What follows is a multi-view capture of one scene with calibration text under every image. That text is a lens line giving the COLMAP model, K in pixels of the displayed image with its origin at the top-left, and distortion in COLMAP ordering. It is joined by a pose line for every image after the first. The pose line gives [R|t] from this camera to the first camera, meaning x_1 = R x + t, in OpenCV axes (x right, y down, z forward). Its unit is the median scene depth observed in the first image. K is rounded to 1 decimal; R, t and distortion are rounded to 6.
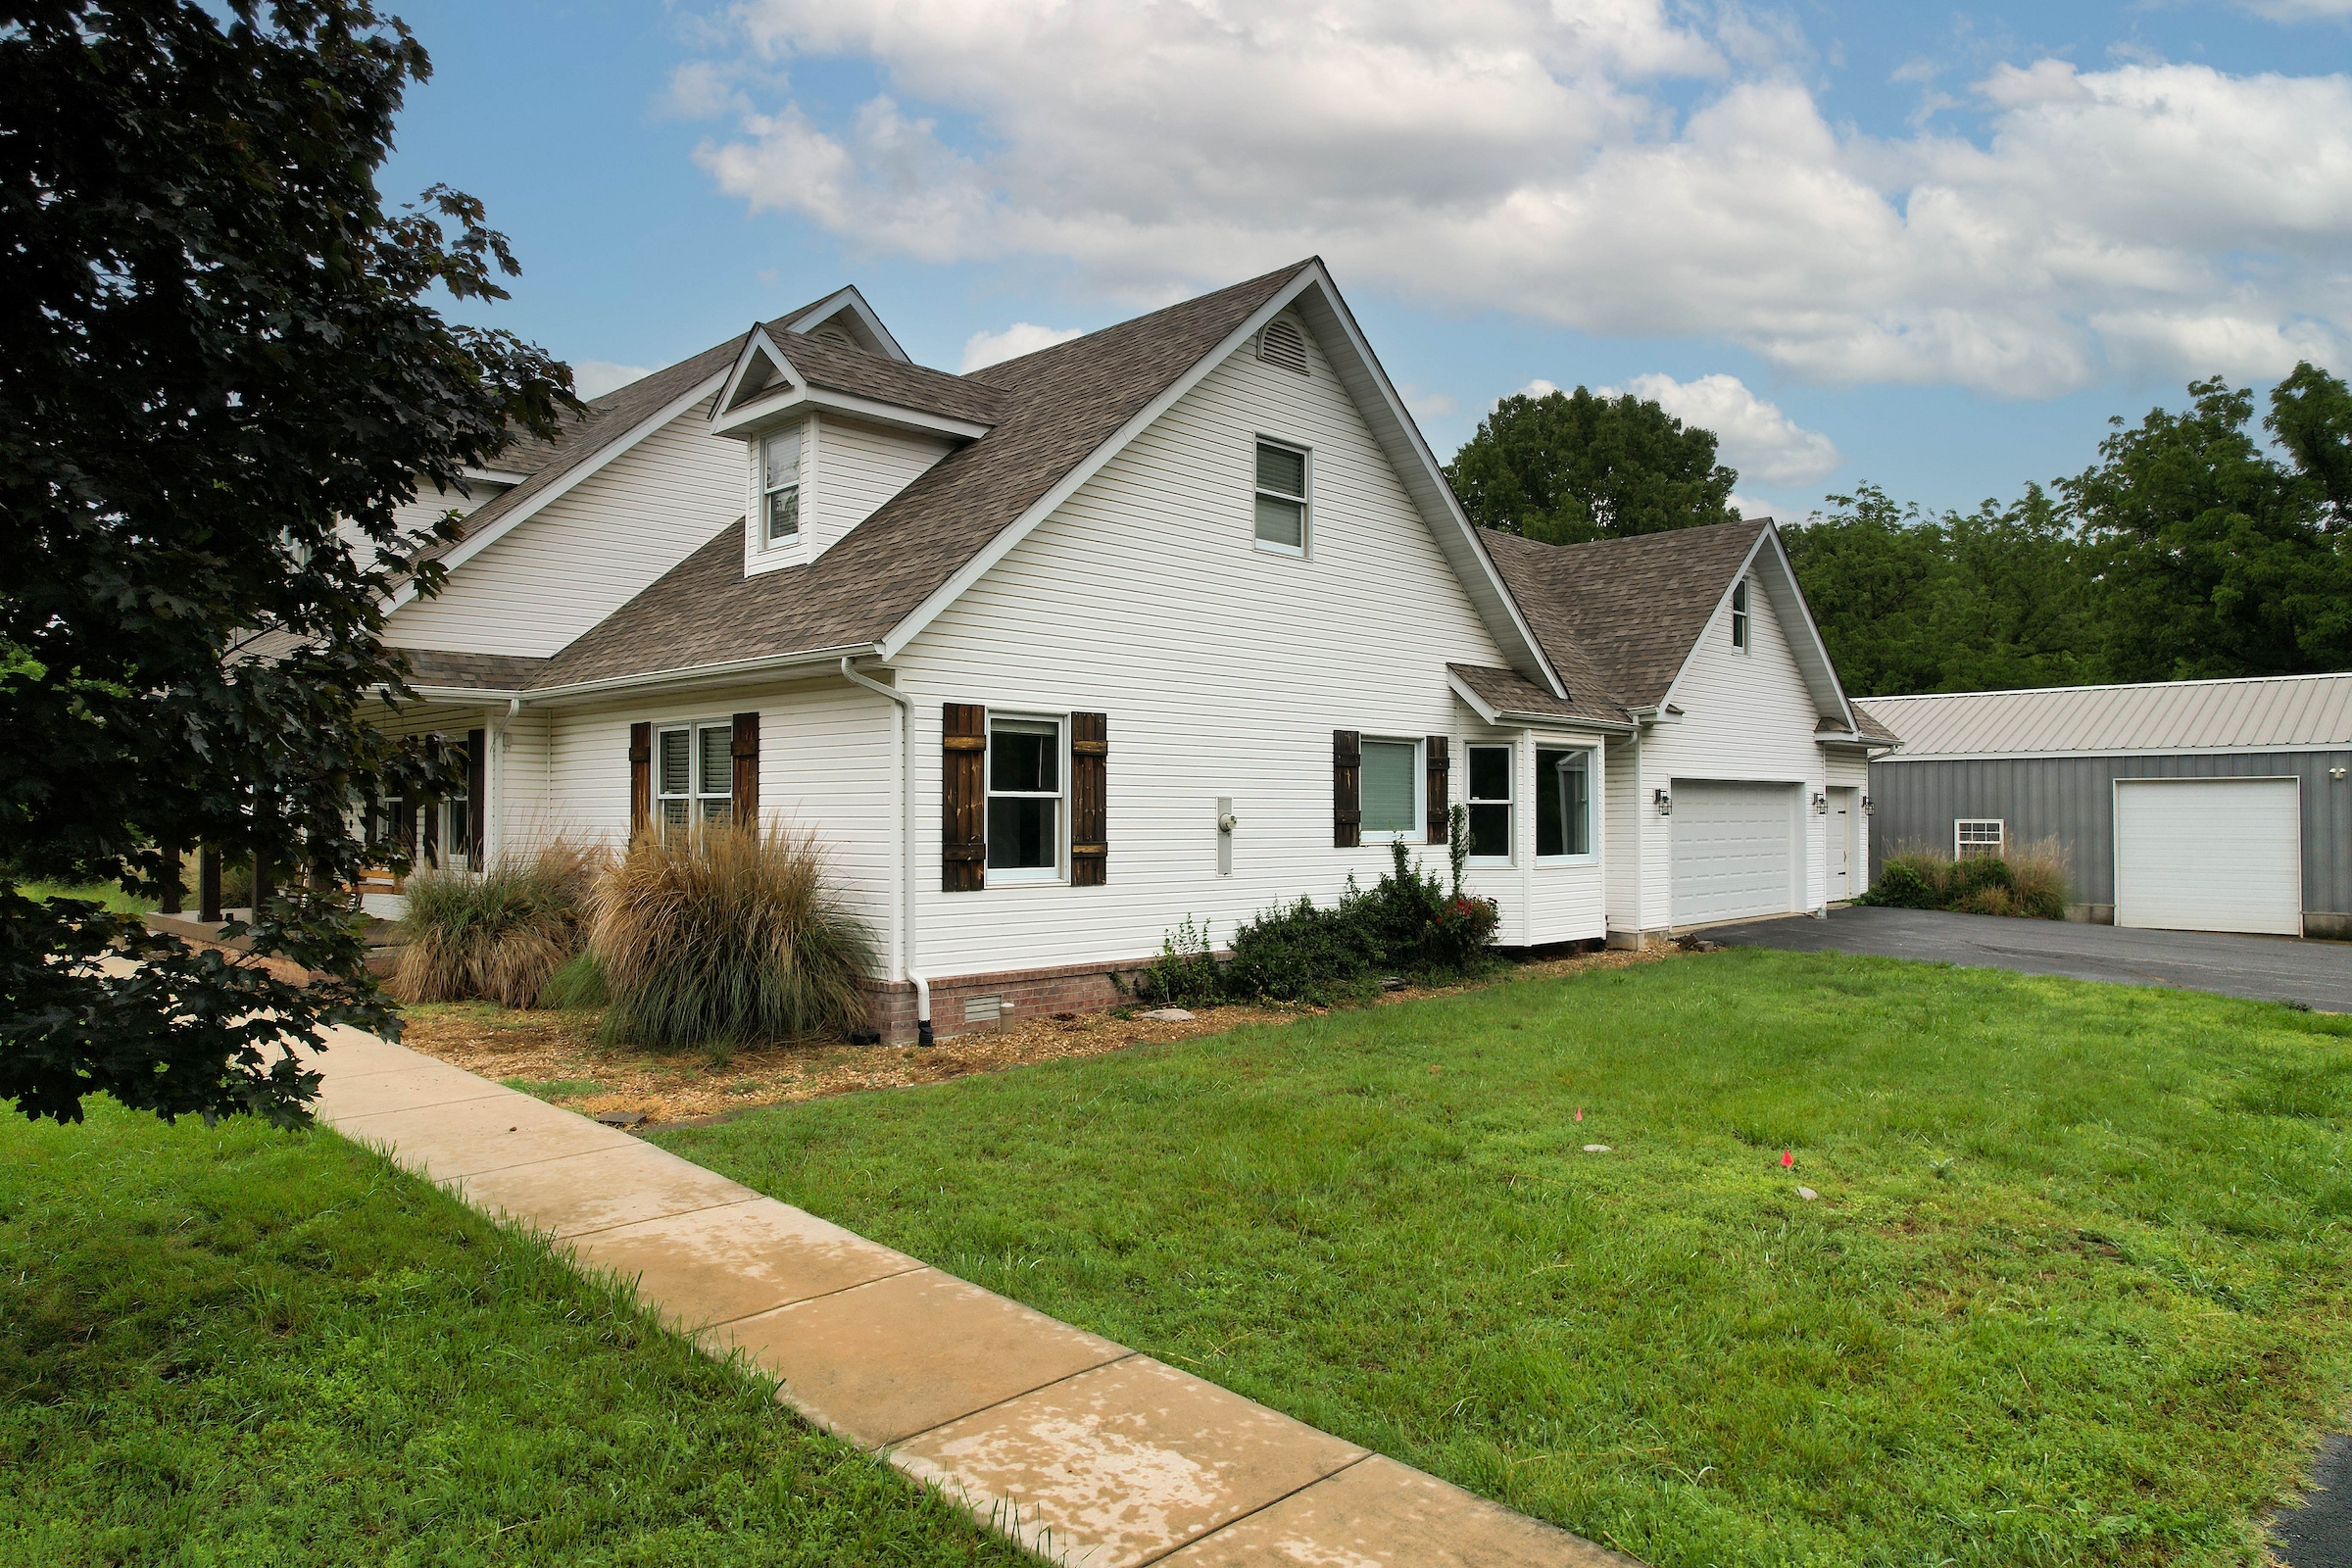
lens RADIAL K [[1494.8, 0, 1188.0], [0, 1494.8, 785.3], [0, 0, 1]] dist [-0.081394, 0.074486]
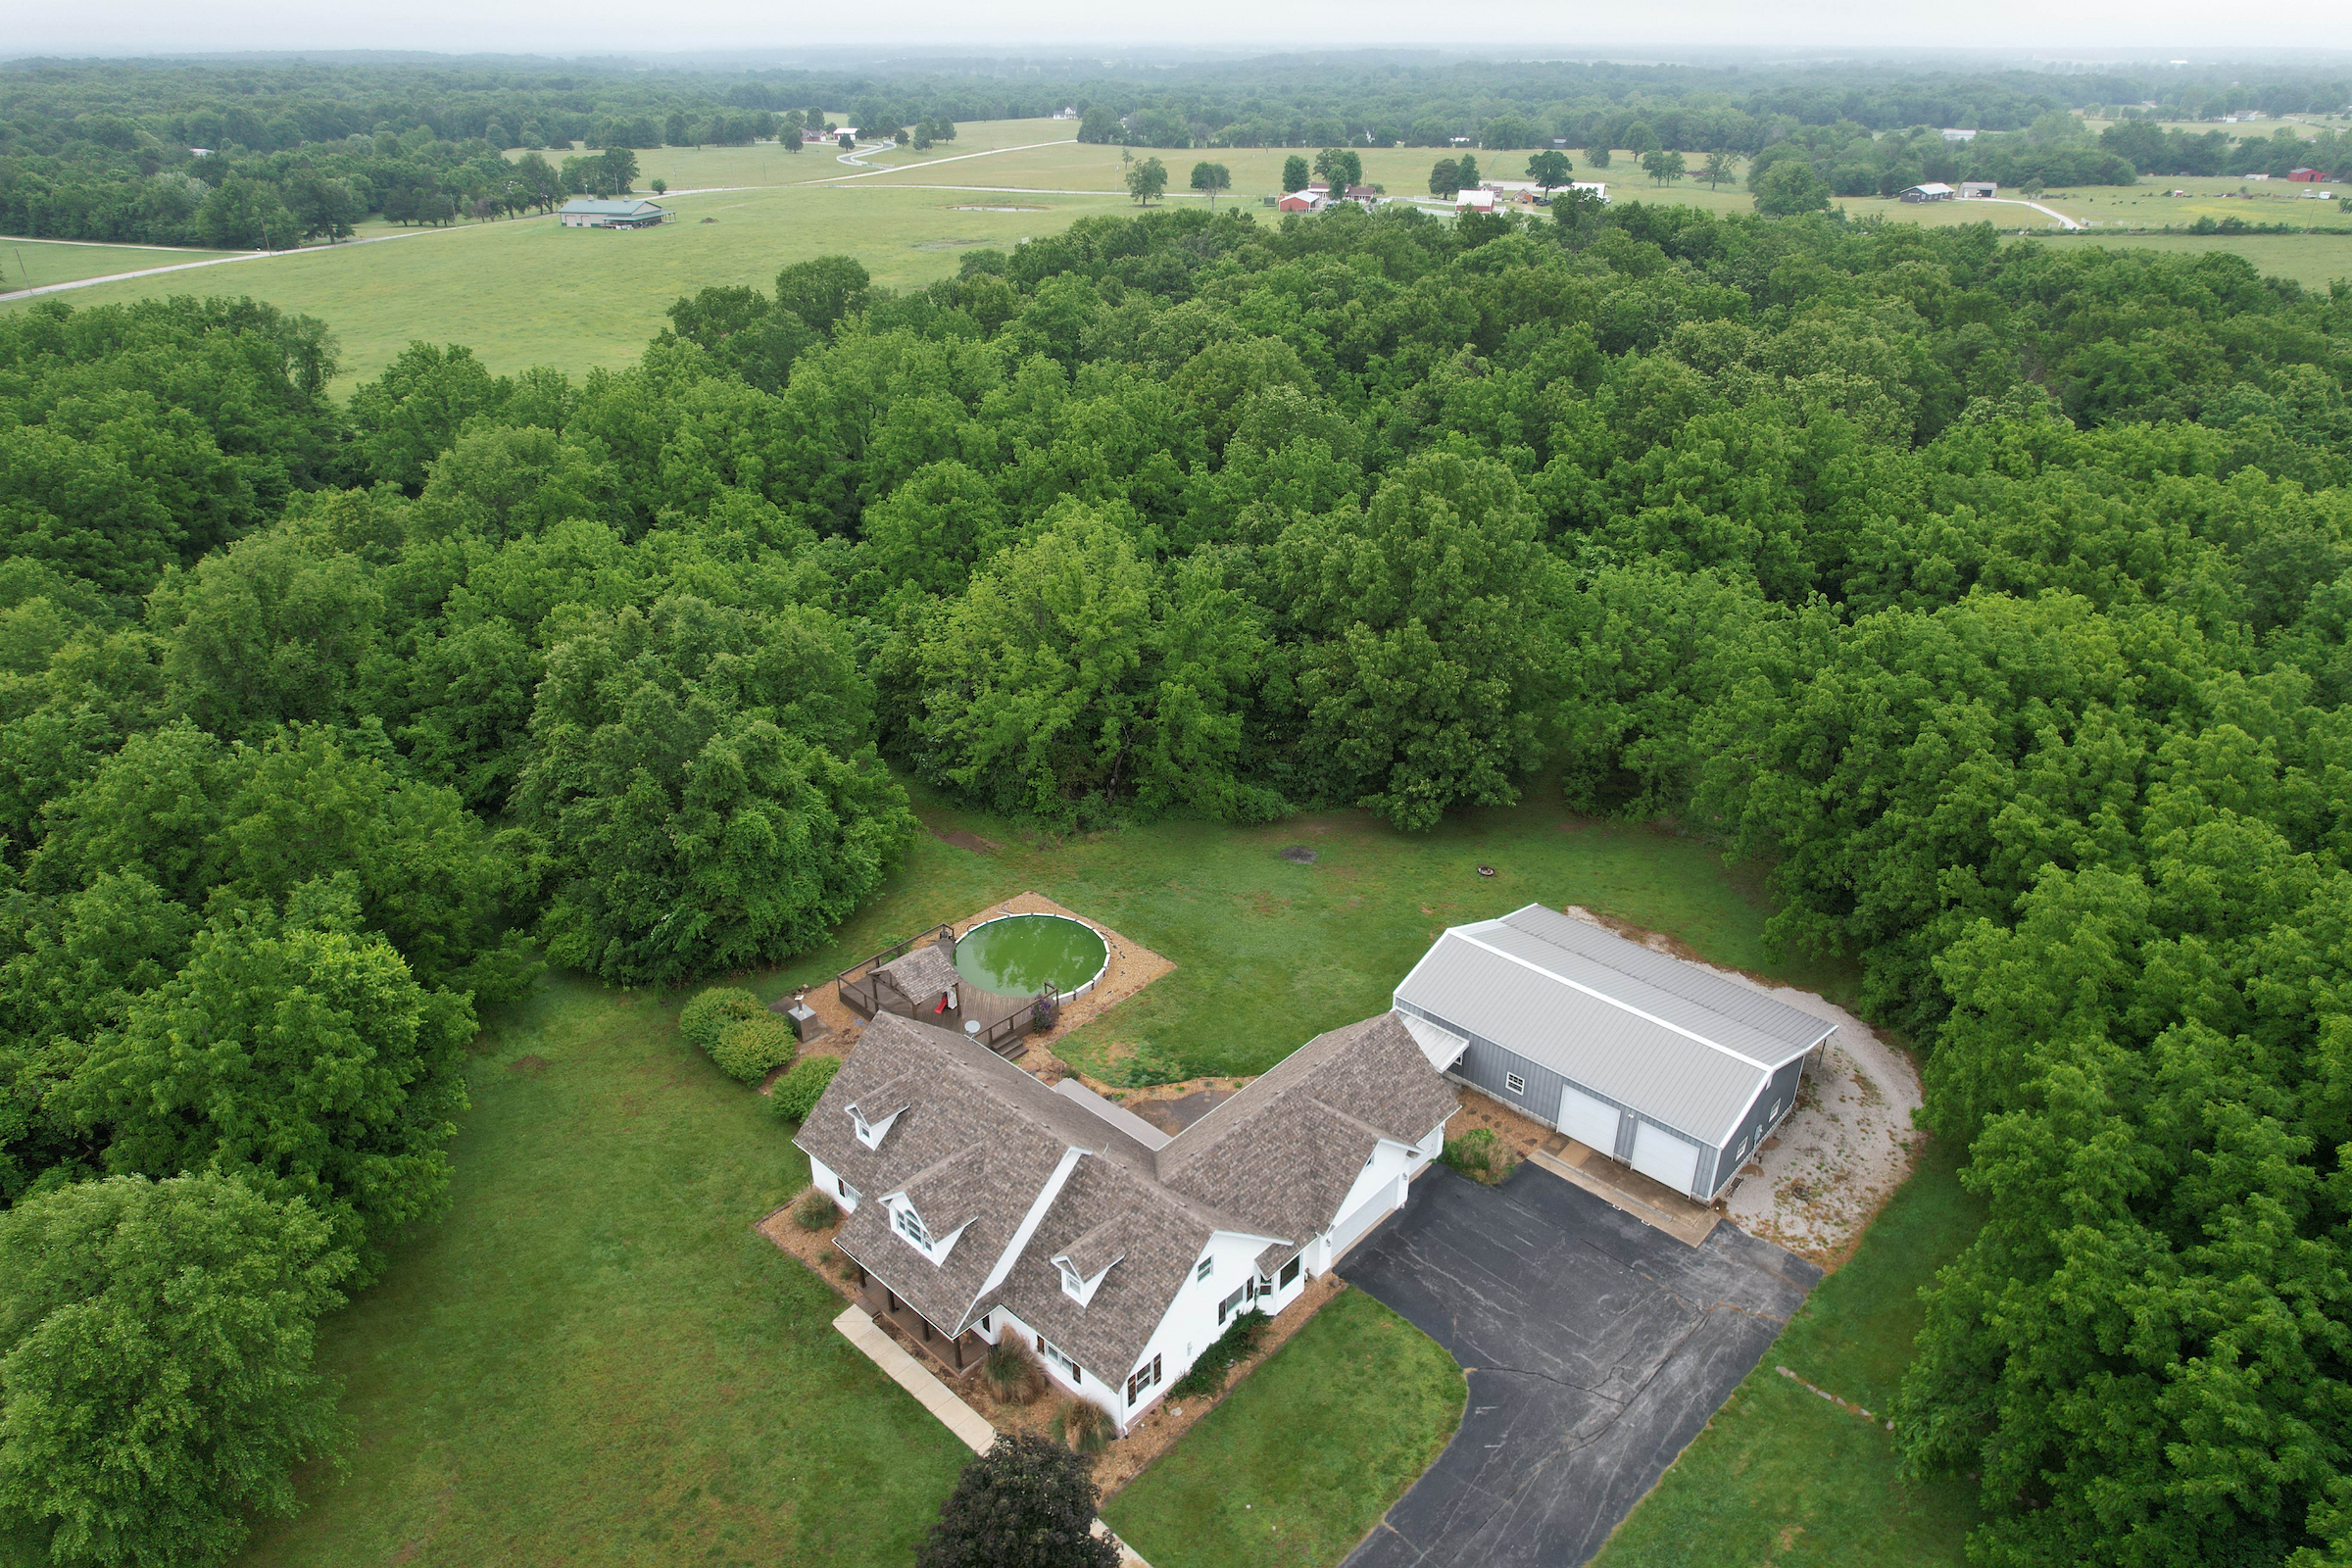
lens RADIAL K [[1494.8, 0, 1188.0], [0, 1494.8, 785.3], [0, 0, 1]] dist [-0.081394, 0.074486]
pose [[0.999507, -0.016253, 0.026859, -0.051497], [0.002178, 0.889397, 0.457130, -2.659073], [-0.031318, -0.456847, 0.888994, -1.552331]]
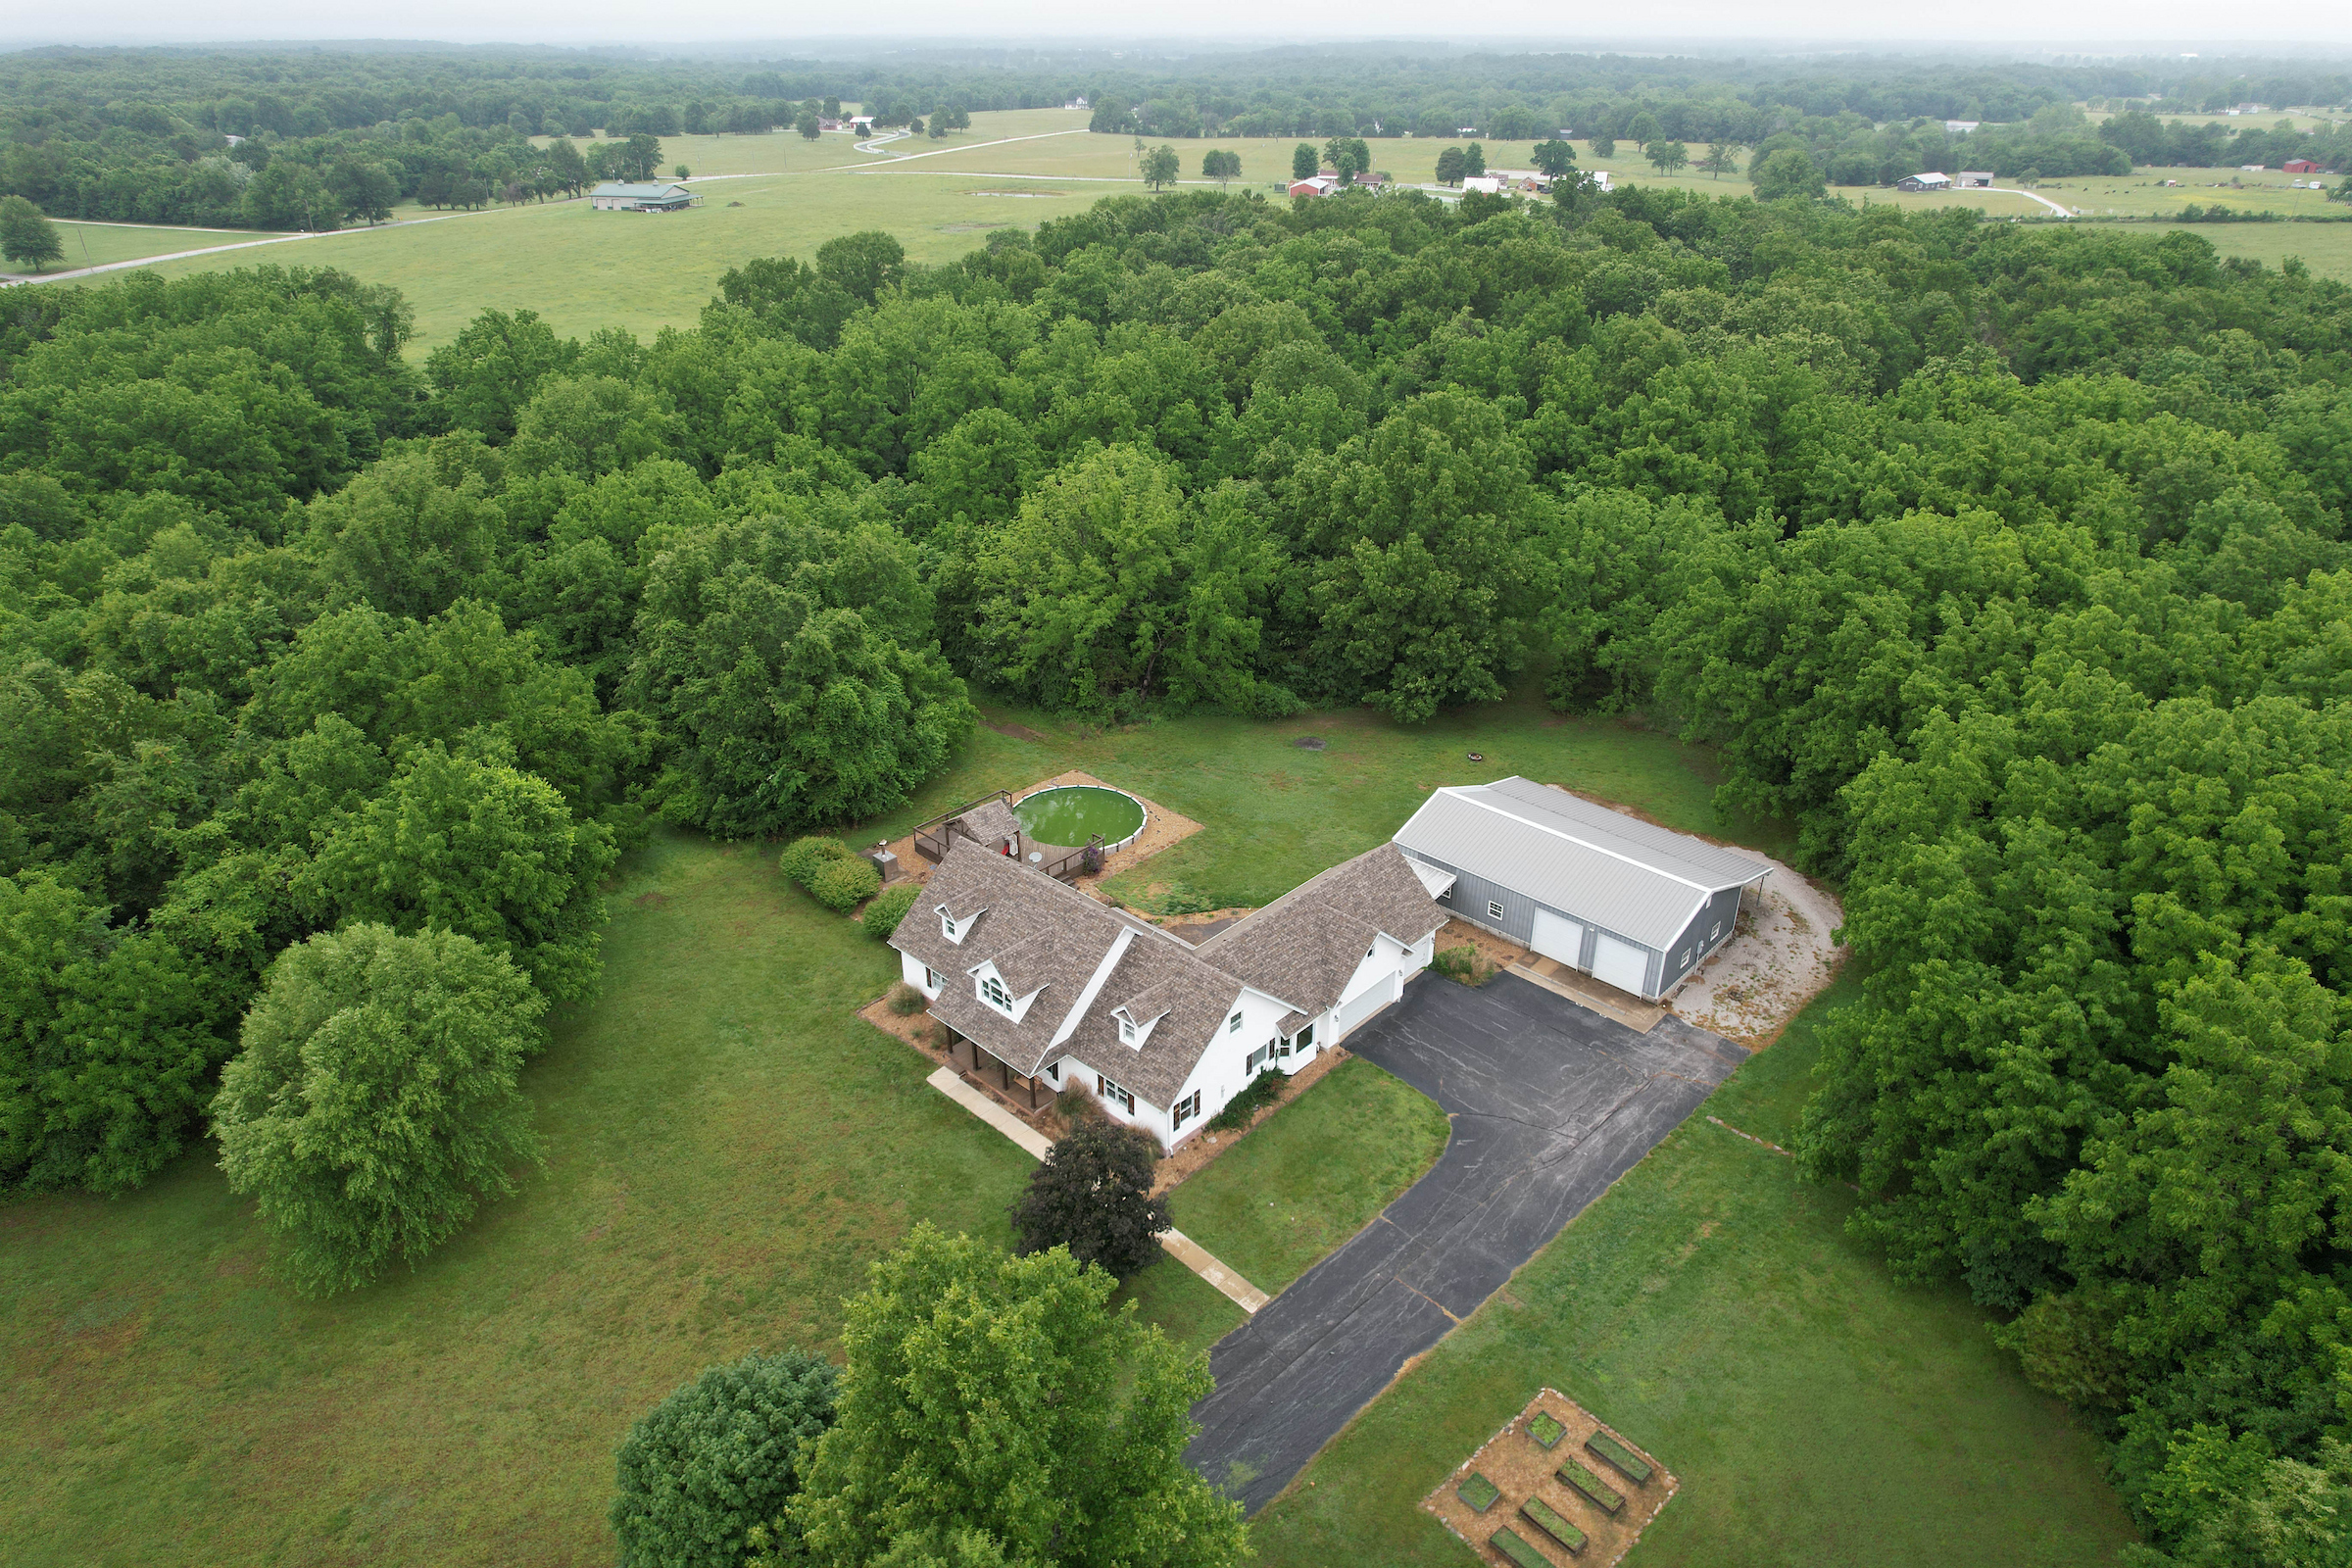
lens RADIAL K [[1494.8, 0, 1188.0], [0, 1494.8, 785.3], [0, 0, 1]] dist [-0.081394, 0.074486]
pose [[0.999661, -0.012249, 0.022956, -0.160065], [0.000280, 0.887281, 0.461230, -2.638742], [-0.026018, -0.461067, 0.886984, -2.420592]]
